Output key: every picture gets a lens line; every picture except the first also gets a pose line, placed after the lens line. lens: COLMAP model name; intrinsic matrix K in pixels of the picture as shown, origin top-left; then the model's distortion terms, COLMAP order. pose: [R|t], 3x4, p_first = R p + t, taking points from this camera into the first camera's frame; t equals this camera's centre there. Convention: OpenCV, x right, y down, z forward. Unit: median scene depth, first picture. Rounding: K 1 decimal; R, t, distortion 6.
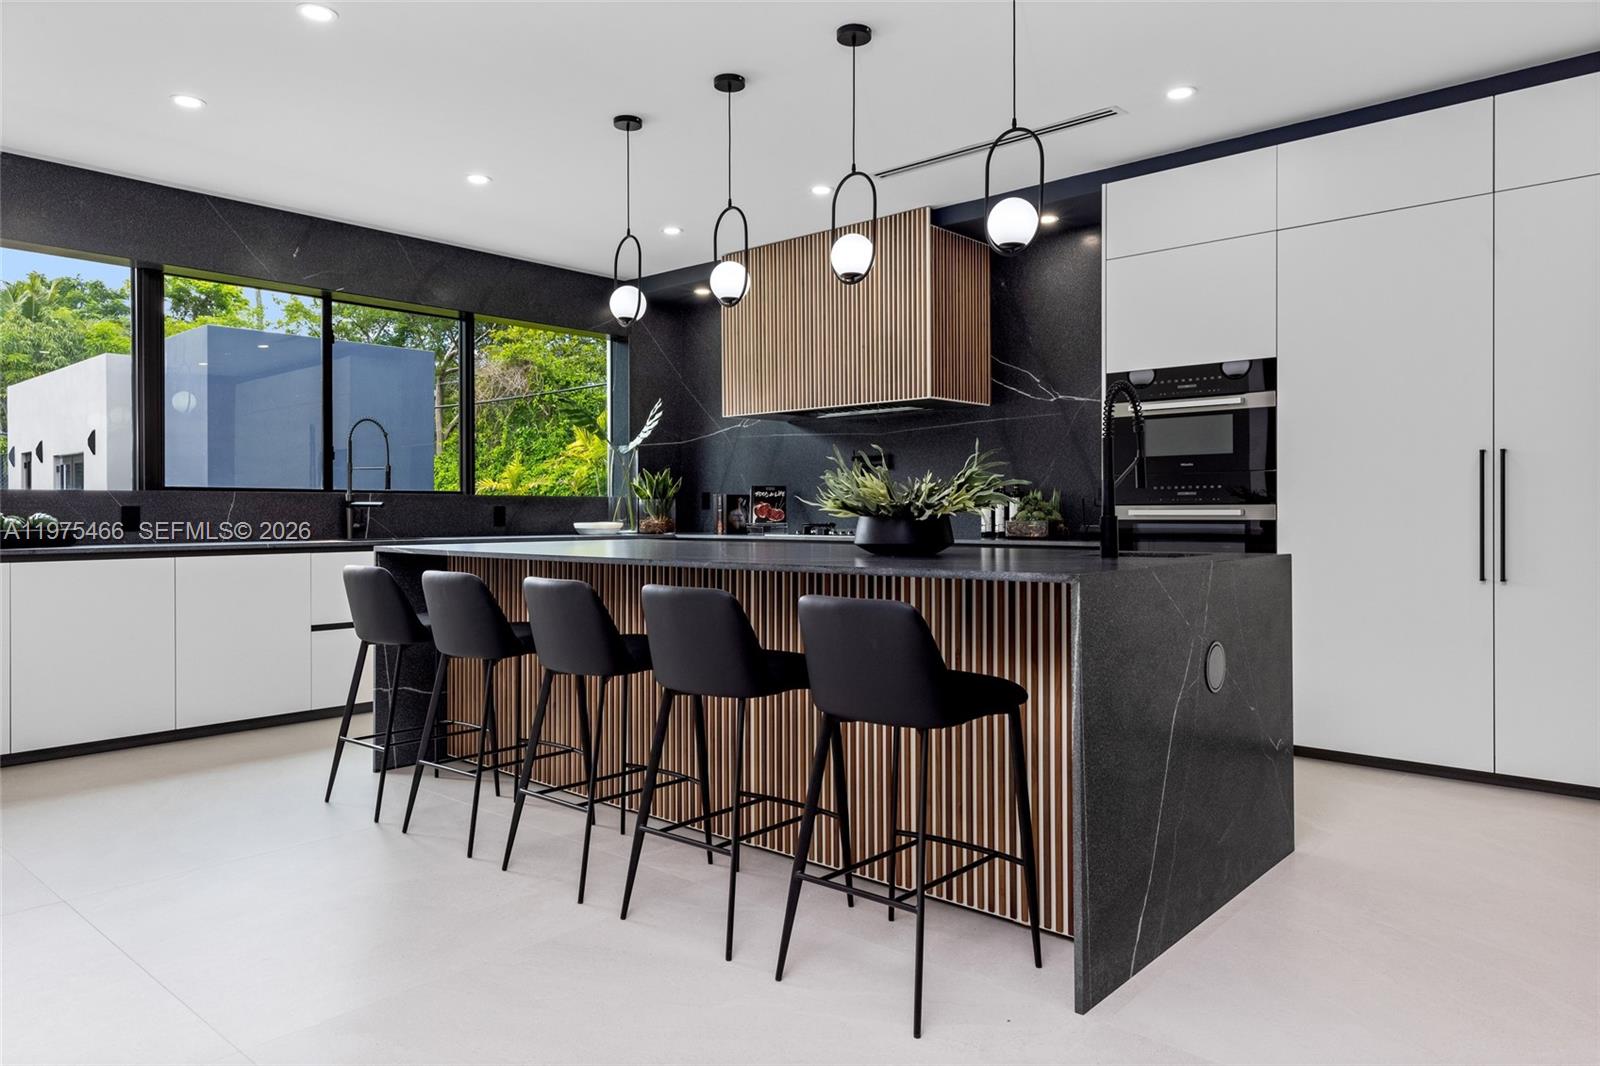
lens RADIAL K [[1063.3, 0, 802.6], [0, 1063.3, 522.5], [0, 0, 1]] dist [-0.001292, -0.000862]
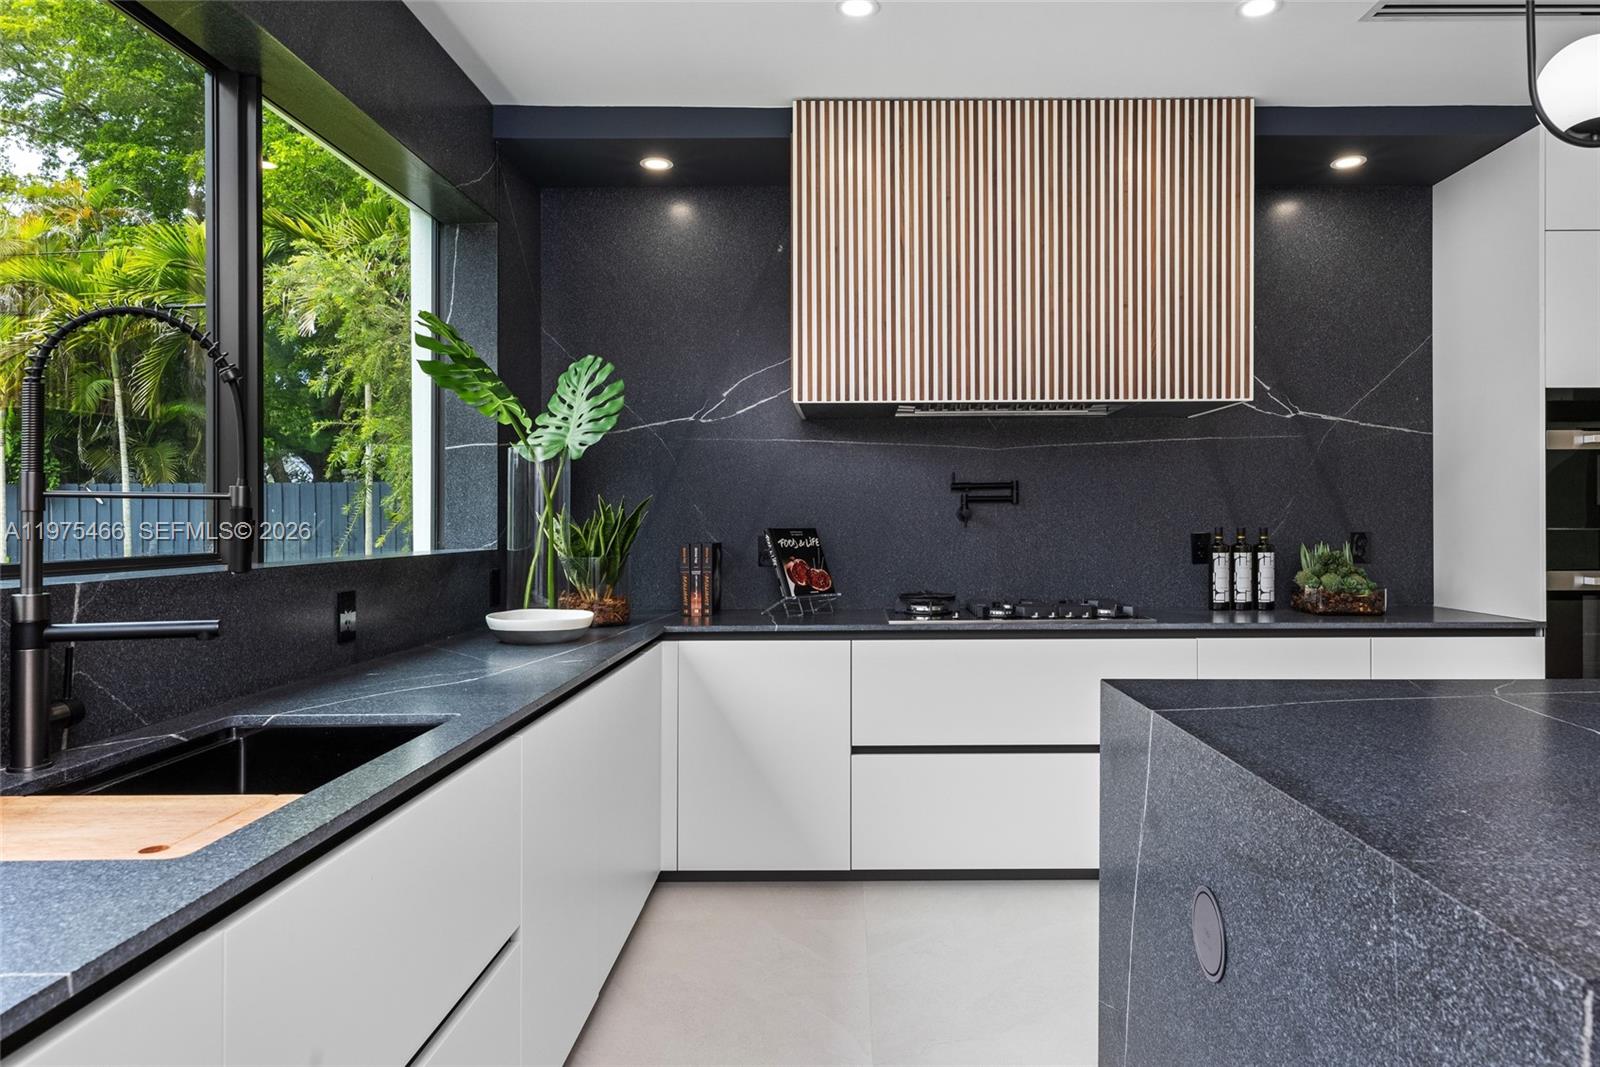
lens RADIAL K [[993.6, 0, 846.2], [0, 993.6, 532.0], [0, 0, 1]] dist [0.002707, -0.001815]
pose [[0.736001, -0.006138, 0.676953, -0.448973], [0.006571, 0.999977, 0.001923, -0.040239], [-0.676949, 0.003032, 0.736024, 0.712980]]
